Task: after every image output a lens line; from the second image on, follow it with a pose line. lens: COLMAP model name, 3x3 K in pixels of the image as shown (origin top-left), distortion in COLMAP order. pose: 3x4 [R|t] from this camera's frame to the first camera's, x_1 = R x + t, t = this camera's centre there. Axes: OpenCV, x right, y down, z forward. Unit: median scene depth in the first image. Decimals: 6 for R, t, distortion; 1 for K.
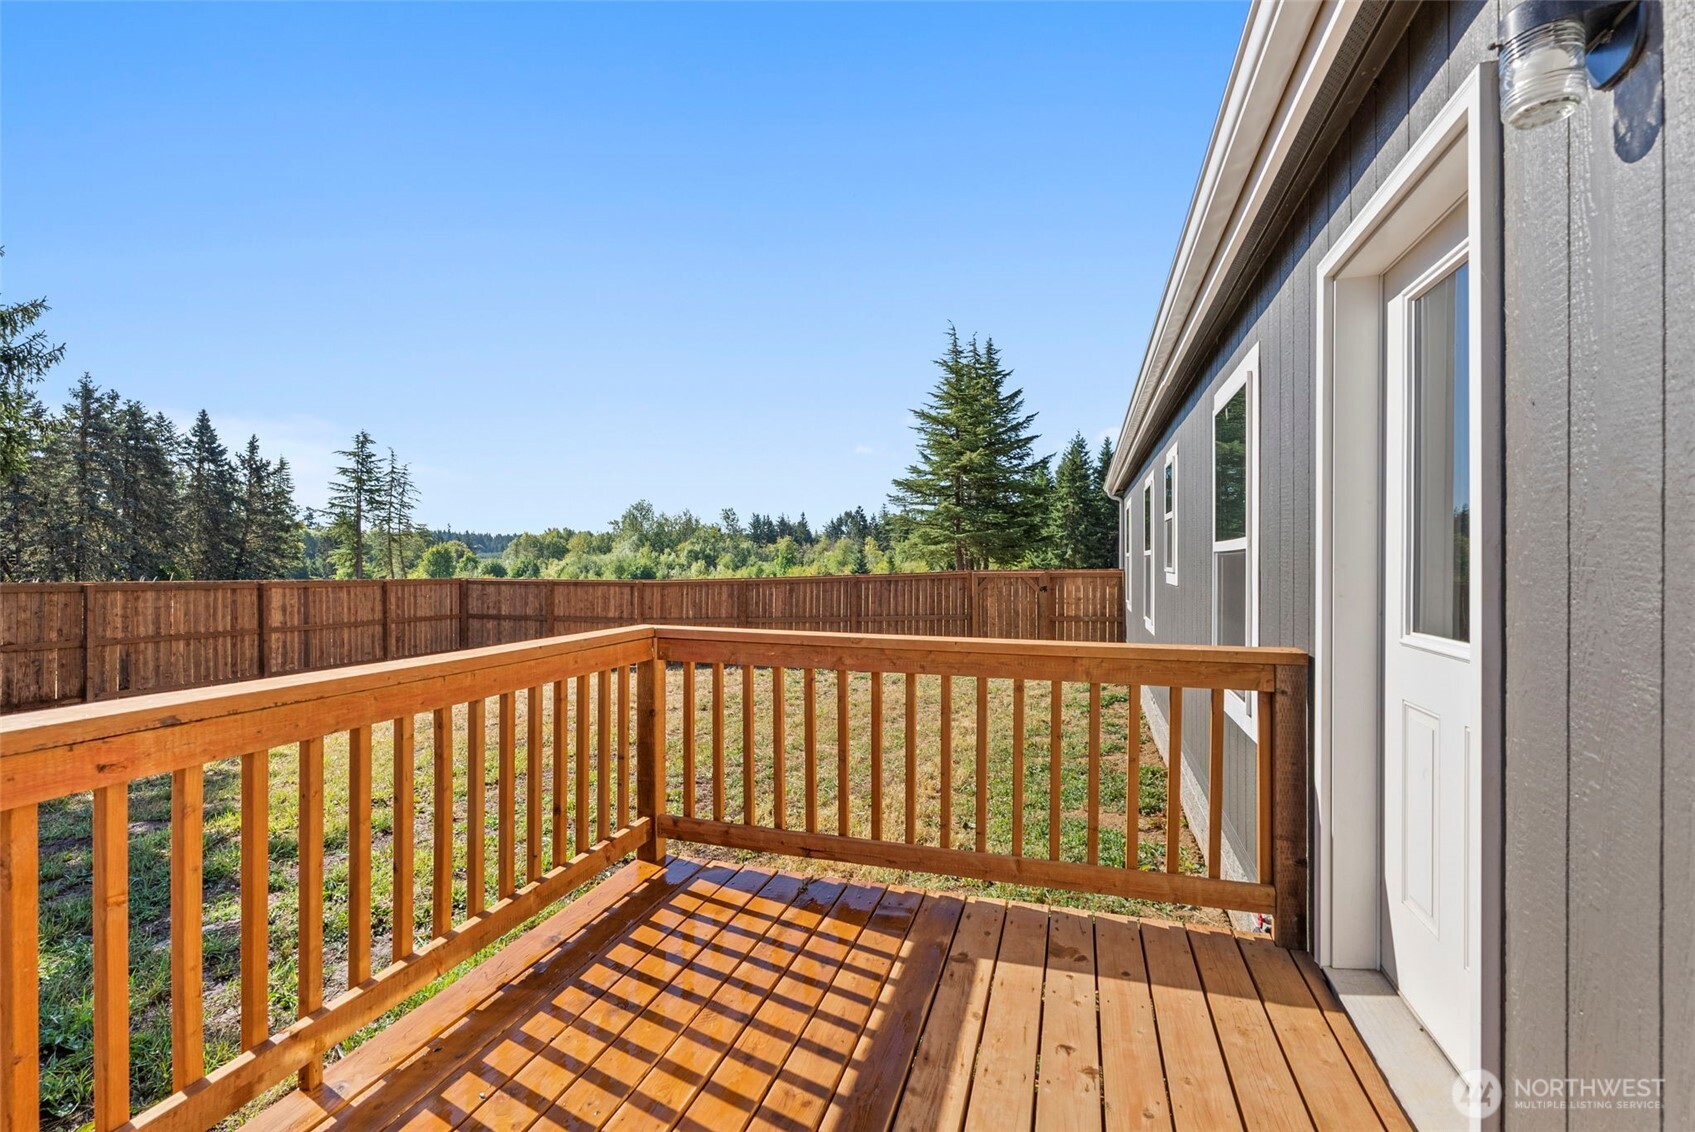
lens RADIAL K [[771.6, 0, 846.9], [0, 771.6, 564.2], [0, 0, 1]] dist [-0.000506, -0.000024]
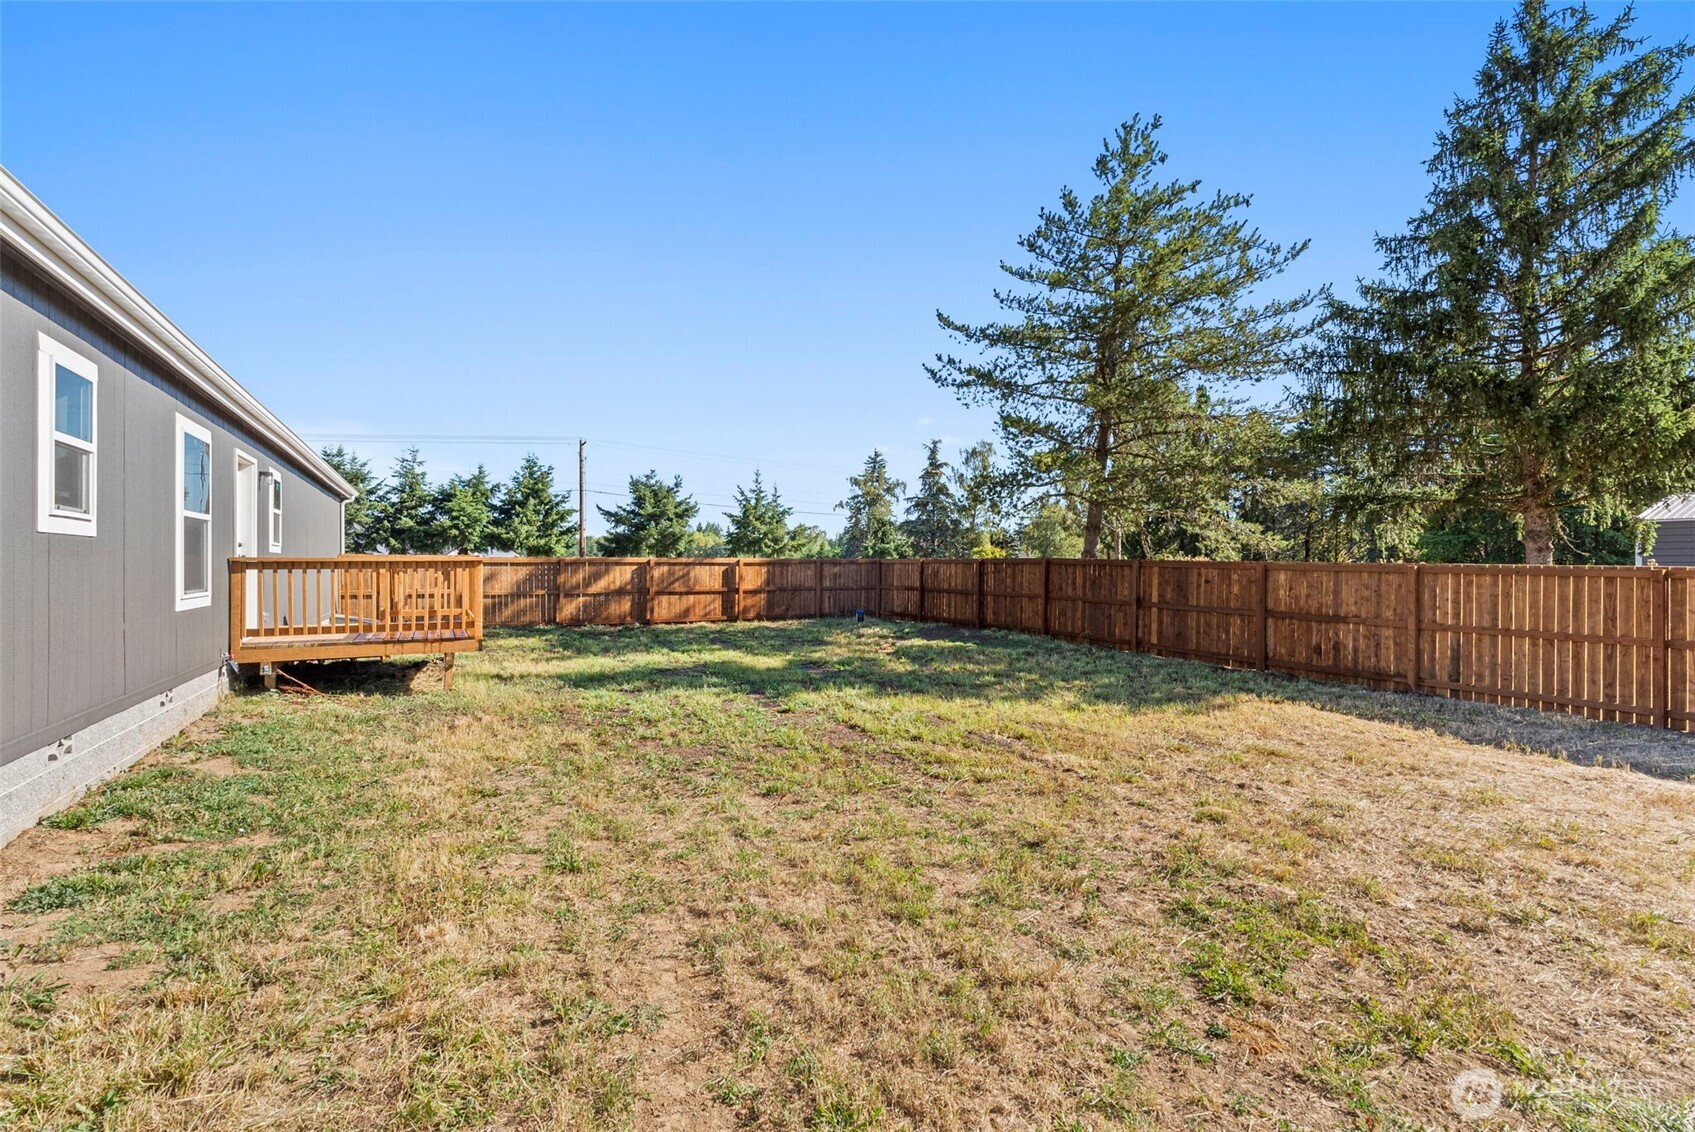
lens RADIAL K [[771.6, 0, 847.3], [0, 771.6, 565.6], [0, 0, 1]] dist [-0.000506, -0.000024]
pose [[-0.709945, -0.000144, -0.704257, 0.218255], [-0.002007, 0.999996, 0.001818, 0.024607], [0.704254, 0.002704, -0.709943, 1.140039]]
